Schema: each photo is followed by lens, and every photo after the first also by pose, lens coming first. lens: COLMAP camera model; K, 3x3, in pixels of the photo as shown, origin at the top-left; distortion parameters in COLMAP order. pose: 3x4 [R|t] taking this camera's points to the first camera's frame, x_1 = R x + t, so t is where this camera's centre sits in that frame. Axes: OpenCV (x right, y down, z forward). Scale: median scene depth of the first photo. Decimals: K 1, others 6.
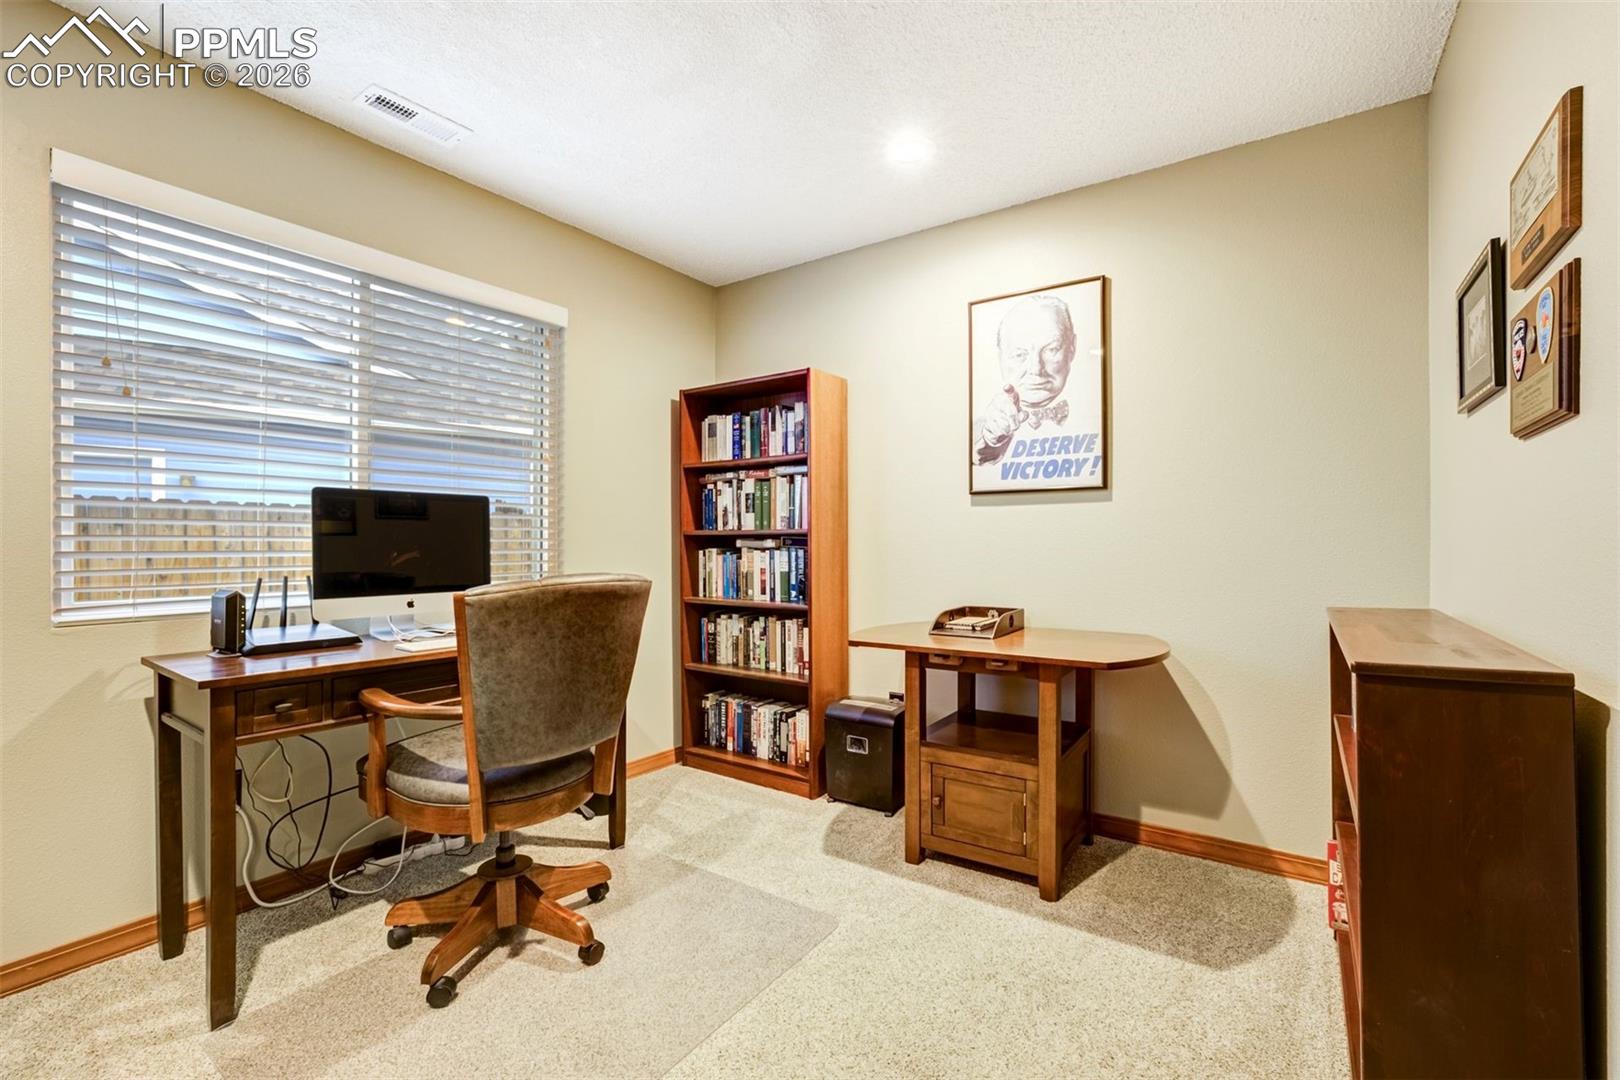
lens RADIAL K [[693.4, 0, 813.9], [0, 693.4, 537.9], [0, 0, 1]] dist [-0.043479, 0.015901]
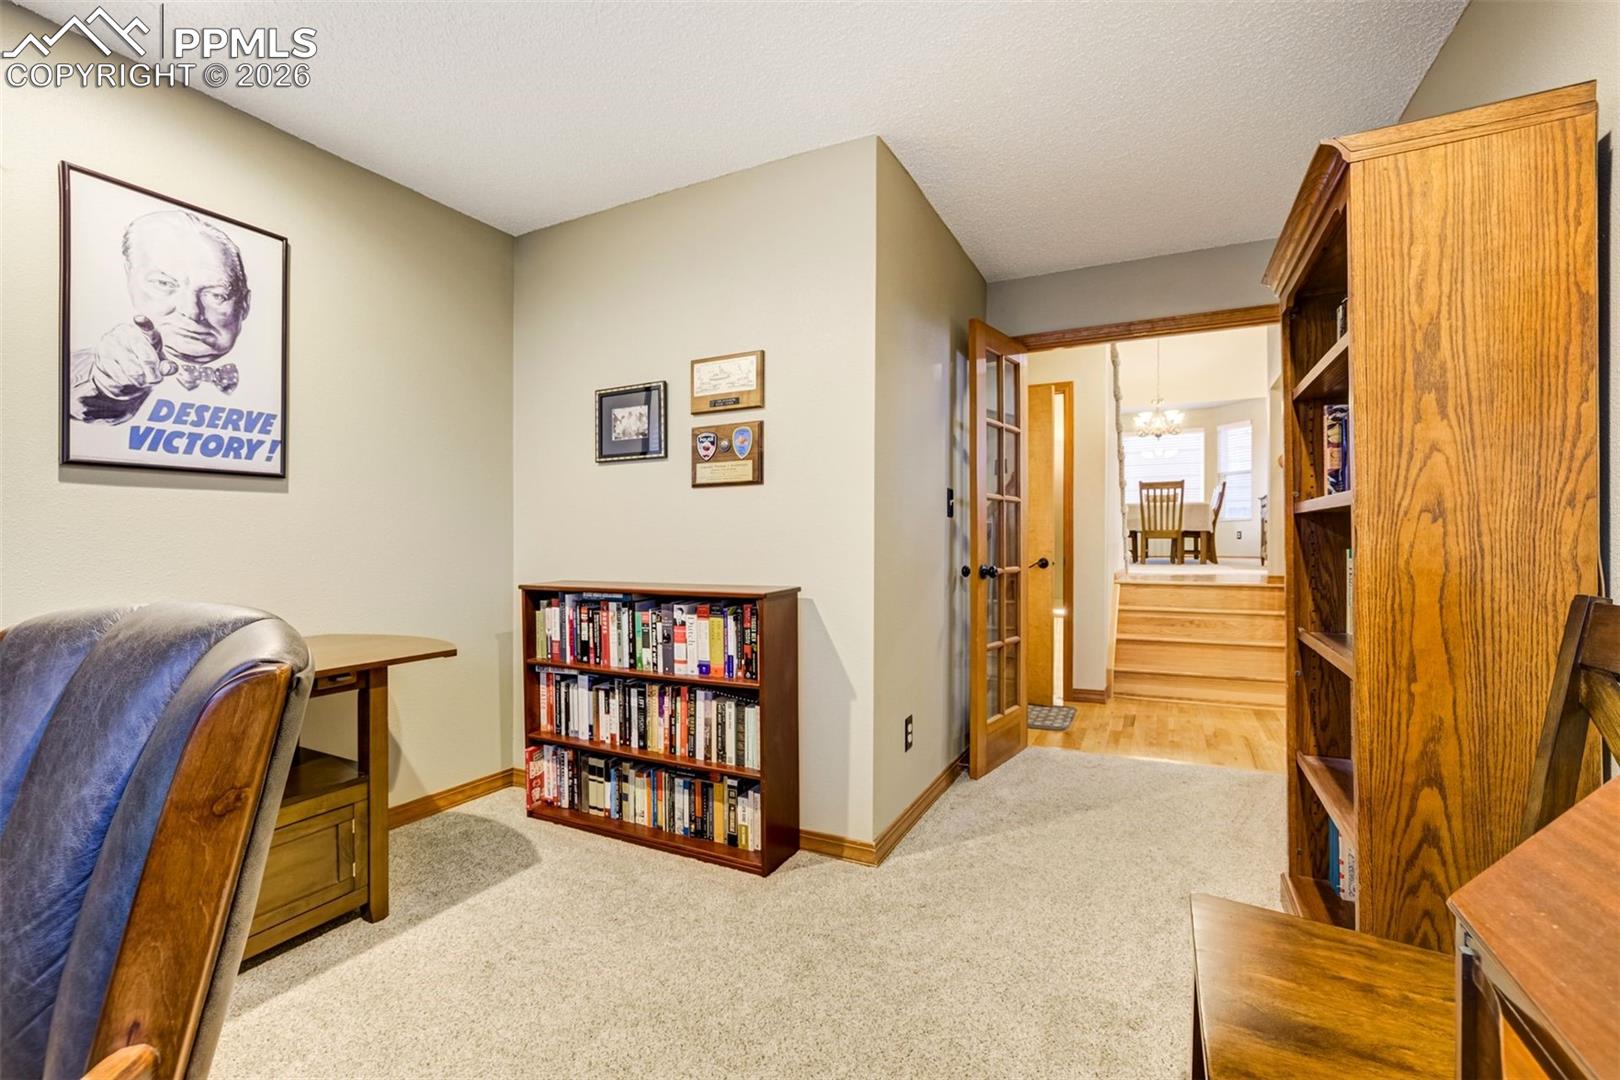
lens RADIAL K [[693.4, 0, 813.9], [0, 693.4, 537.9], [0, 0, 1]] dist [-0.043479, 0.015901]
pose [[-0.142739, 0.000899, 0.989760, -0.521006], [-0.007136, 0.999973, -0.001937, 0.002108], [-0.989735, -0.007339, -0.142728, 0.428285]]
